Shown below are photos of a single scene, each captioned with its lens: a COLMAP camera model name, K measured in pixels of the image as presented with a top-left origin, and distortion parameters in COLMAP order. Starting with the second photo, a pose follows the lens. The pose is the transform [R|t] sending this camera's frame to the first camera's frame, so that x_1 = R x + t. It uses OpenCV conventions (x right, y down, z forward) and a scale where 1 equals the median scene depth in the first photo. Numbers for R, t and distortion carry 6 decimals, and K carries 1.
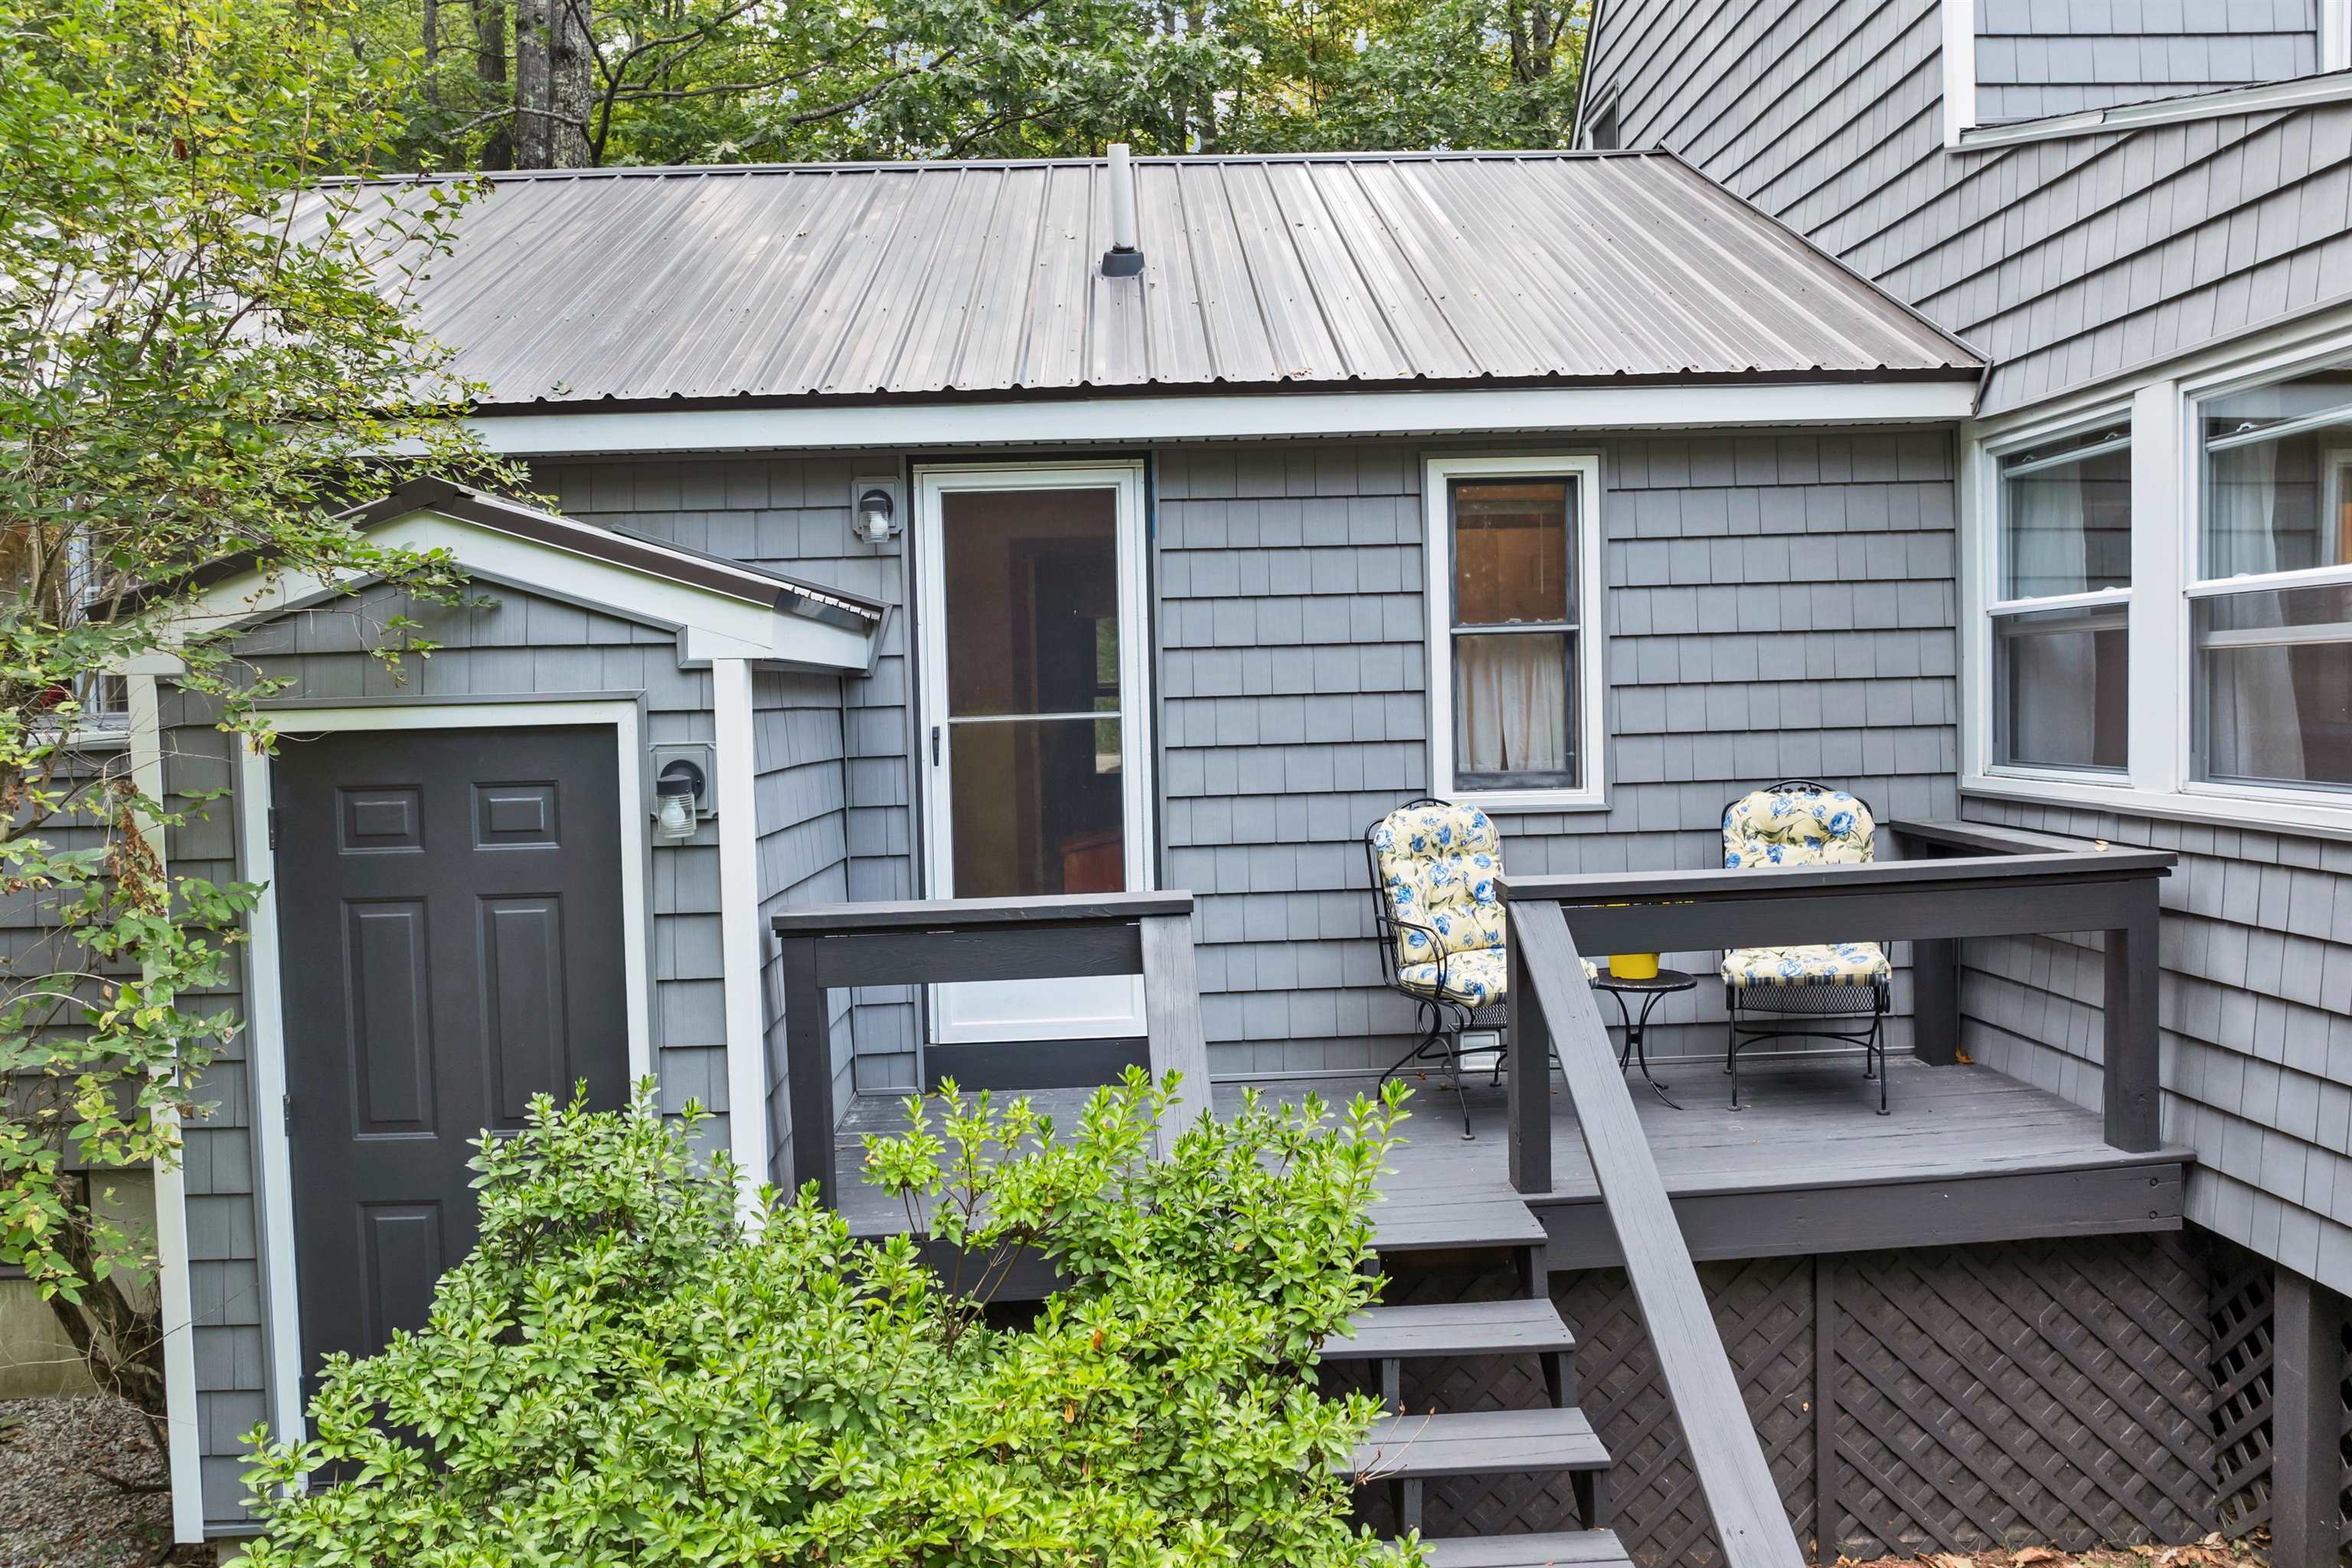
lens RADIAL K [[1763.2, 0, 1176.0], [0, 1763.2, 764.4], [0, 0, 1]] dist [-0.037413, -0.004911]
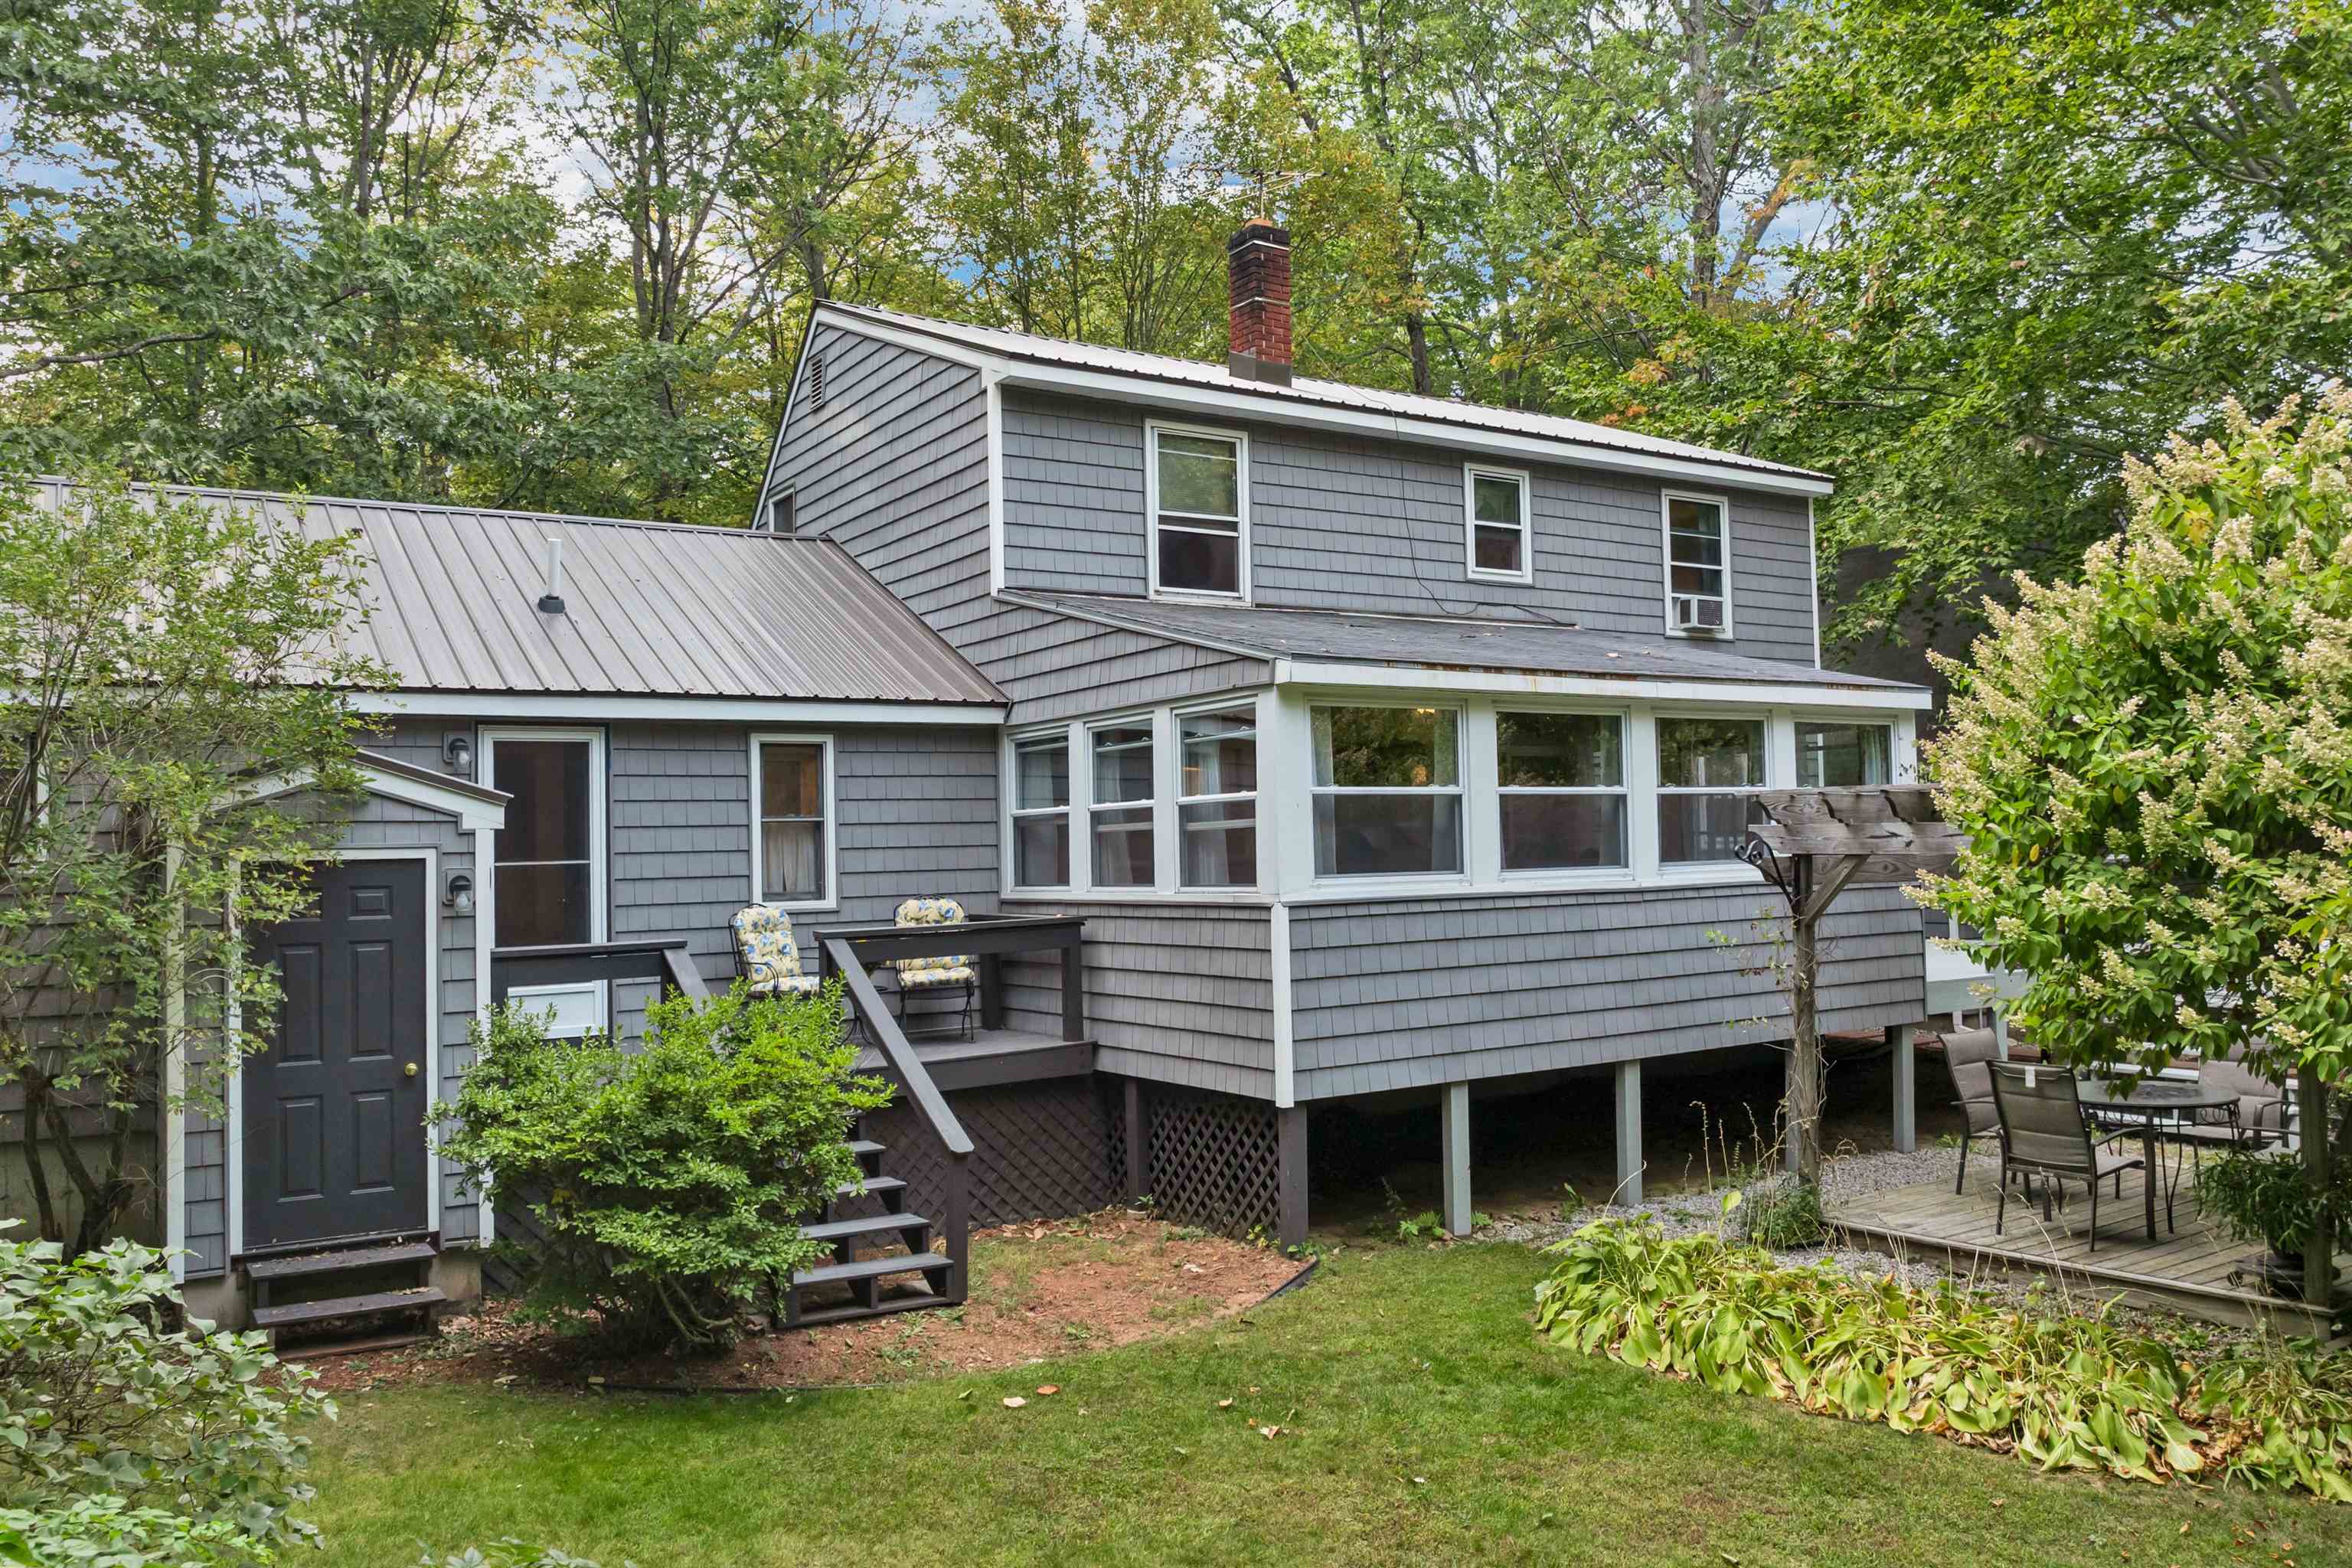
lens RADIAL K [[1763.2, 0, 1176.3], [0, 1763.2, 781.5], [0, 0, 1]] dist [-0.037413, -0.004911]
pose [[0.858996, 0.026205, 0.511311, -0.476306], [0.023423, 0.995632, -0.090376, 0.073339], [-0.511446, 0.089609, 0.854630, -0.971283]]
